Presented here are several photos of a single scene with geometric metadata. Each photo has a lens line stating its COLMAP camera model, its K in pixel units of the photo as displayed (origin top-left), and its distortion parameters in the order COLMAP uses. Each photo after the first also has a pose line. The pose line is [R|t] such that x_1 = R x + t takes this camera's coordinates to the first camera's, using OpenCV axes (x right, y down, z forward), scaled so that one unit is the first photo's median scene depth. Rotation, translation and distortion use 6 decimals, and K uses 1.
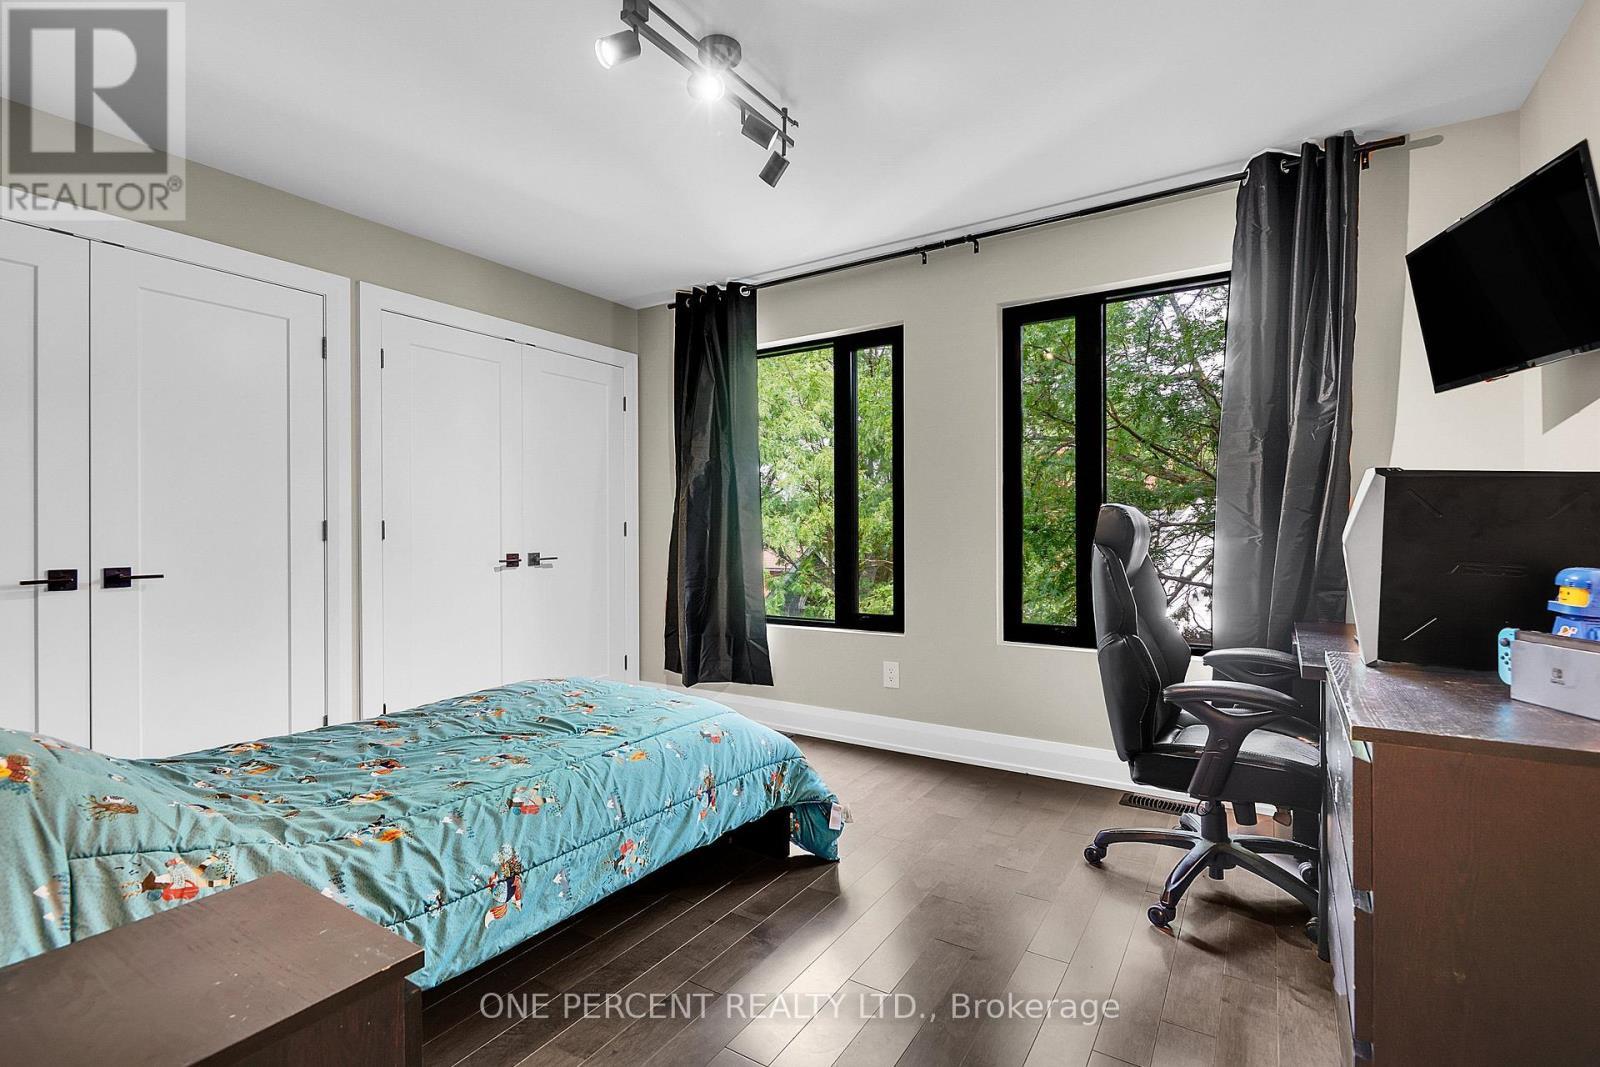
lens RADIAL K [[742.7, 0, 797.6], [0, 742.7, 525.3], [0, 0, 1]] dist [-0.016906, -0.000003]
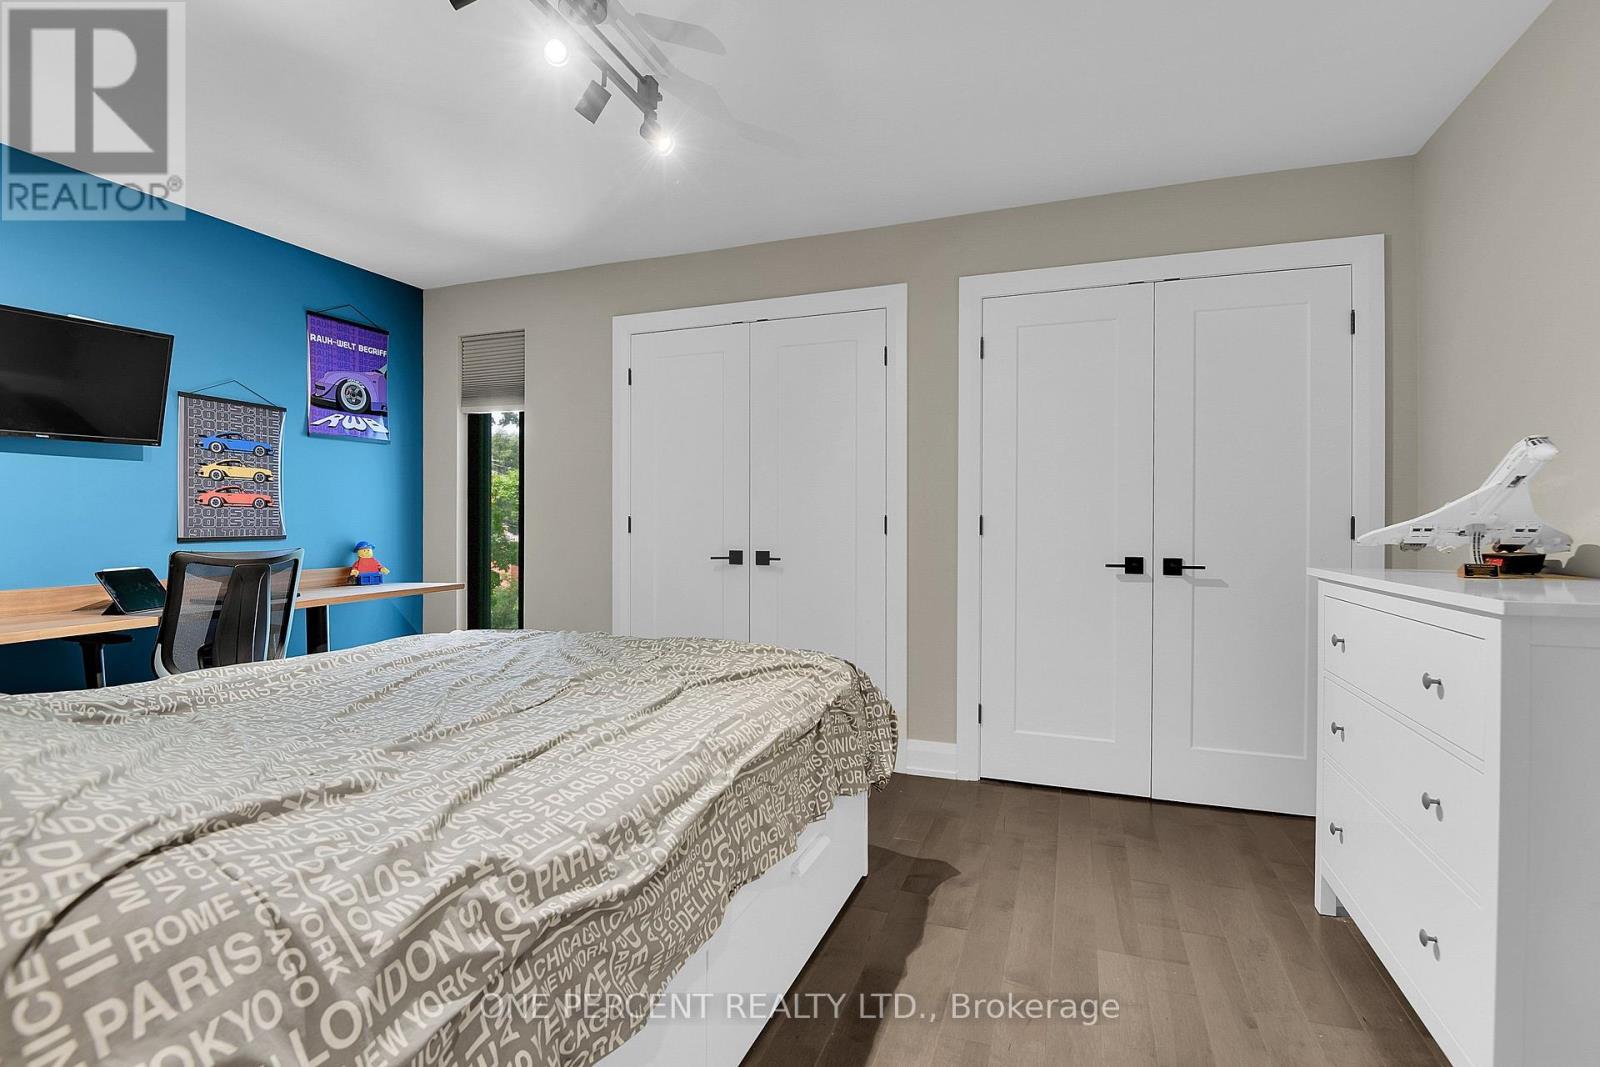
lens RADIAL K [[742.7, 0, 797.6], [0, 742.7, 525.3], [0, 0, 1]] dist [-0.016906, -0.000003]
pose [[0.212717, 0.005162, -0.977100, 0.316155], [-0.001287, 0.999987, 0.005003, 0.001071], [0.977113, 0.000193, 0.212721, 0.503036]]
